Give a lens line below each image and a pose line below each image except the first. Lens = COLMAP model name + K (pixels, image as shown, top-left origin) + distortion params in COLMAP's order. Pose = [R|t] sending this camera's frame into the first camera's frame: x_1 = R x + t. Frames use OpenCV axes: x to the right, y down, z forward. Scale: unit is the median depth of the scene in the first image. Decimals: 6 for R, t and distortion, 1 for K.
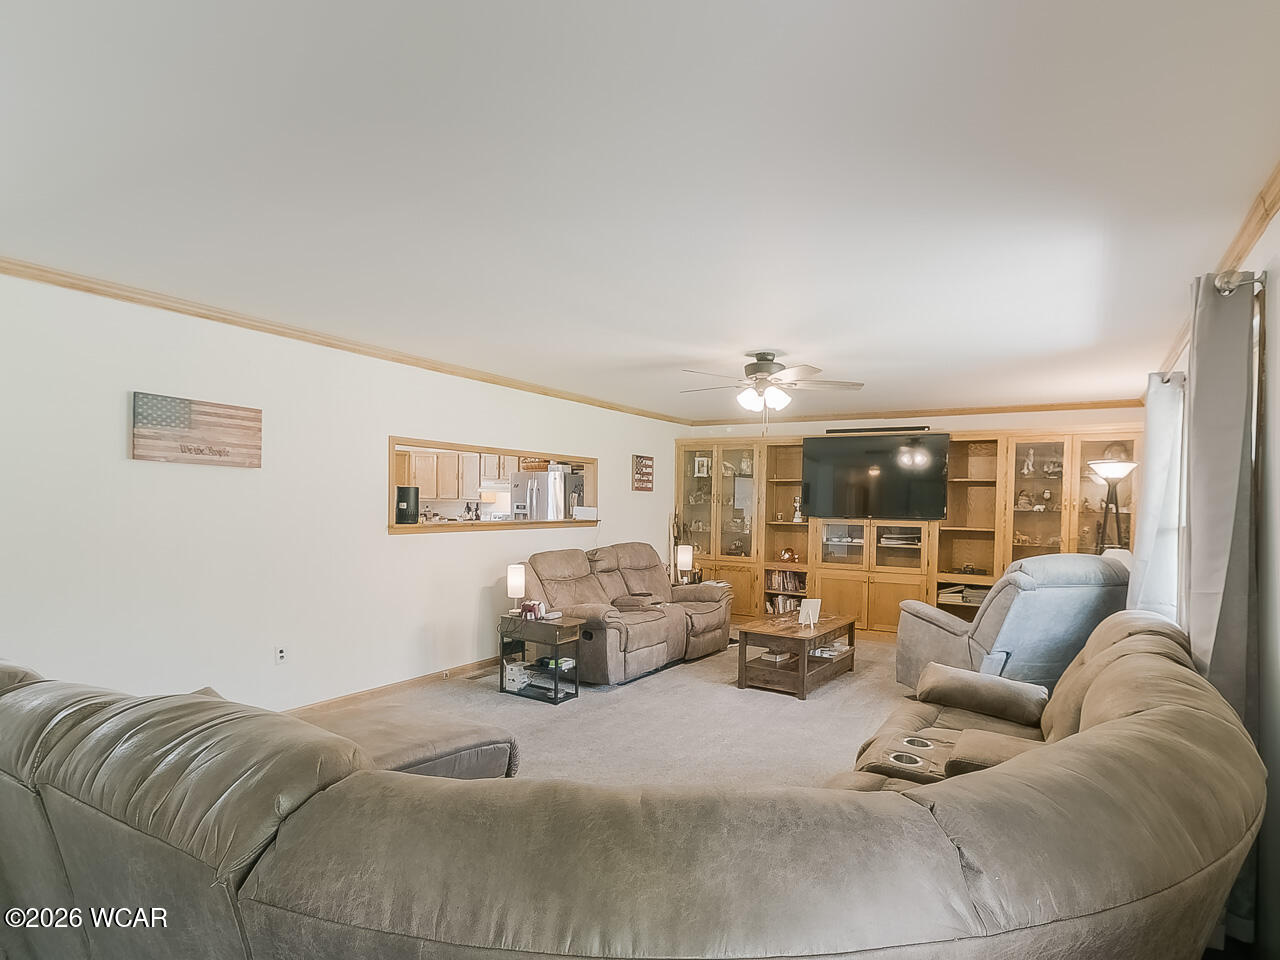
lens RADIAL K [[682.4, 0, 631.4], [0, 682.4, 501.4], [0, 0, 1]] dist [0.000643, -0.000680]
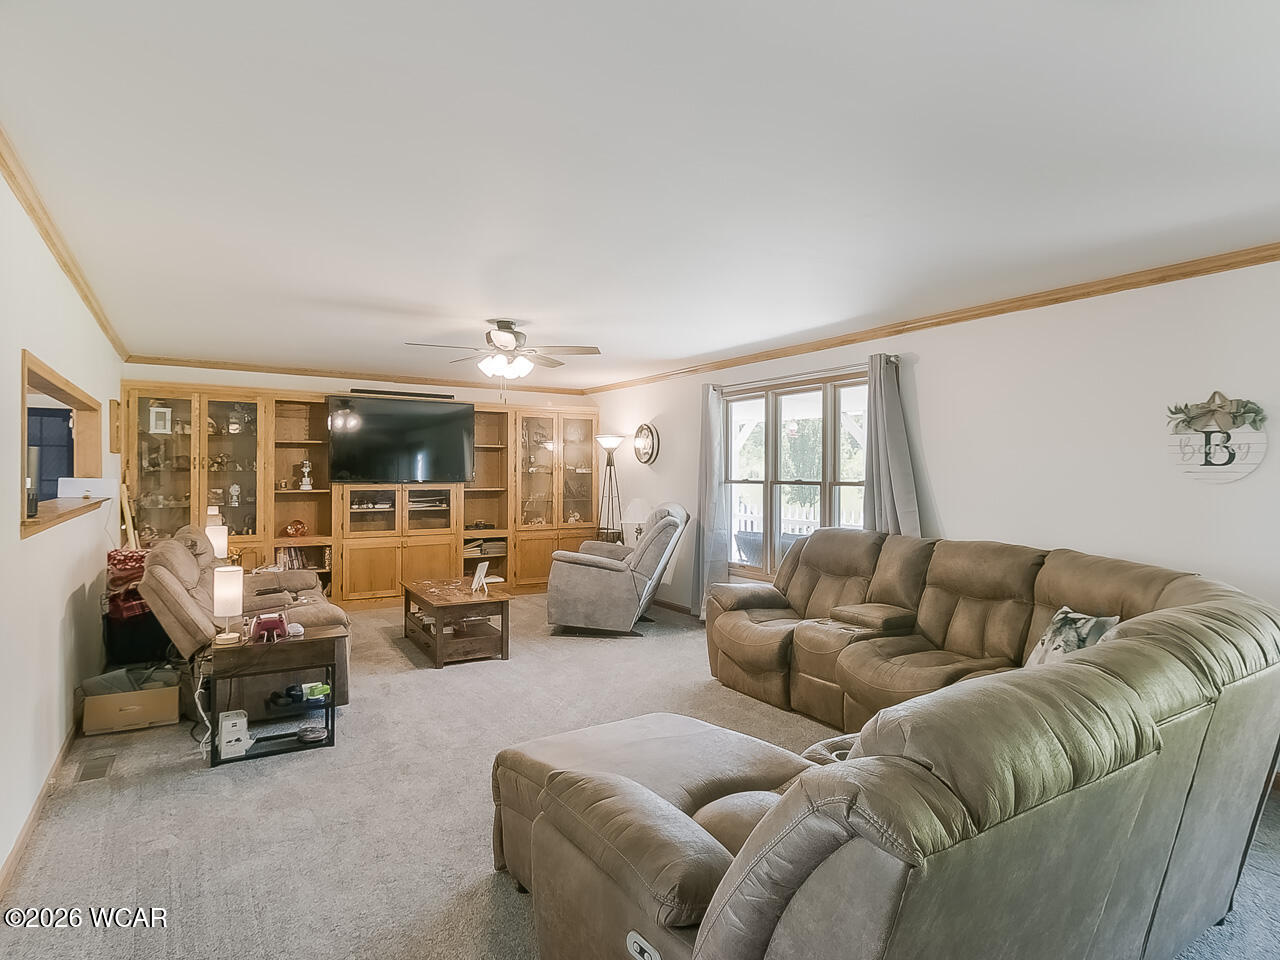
lens RADIAL K [[709.5, 0, 637.6], [0, 709.5, 472.5], [0, 0, 1]] dist [-0.001383, -0.000265]
pose [[0.443421, -0.017298, 0.896146, -0.440782], [0.003290, 0.999838, 0.017671, -0.007564], [-0.896307, -0.004887, 0.443407, 0.245579]]
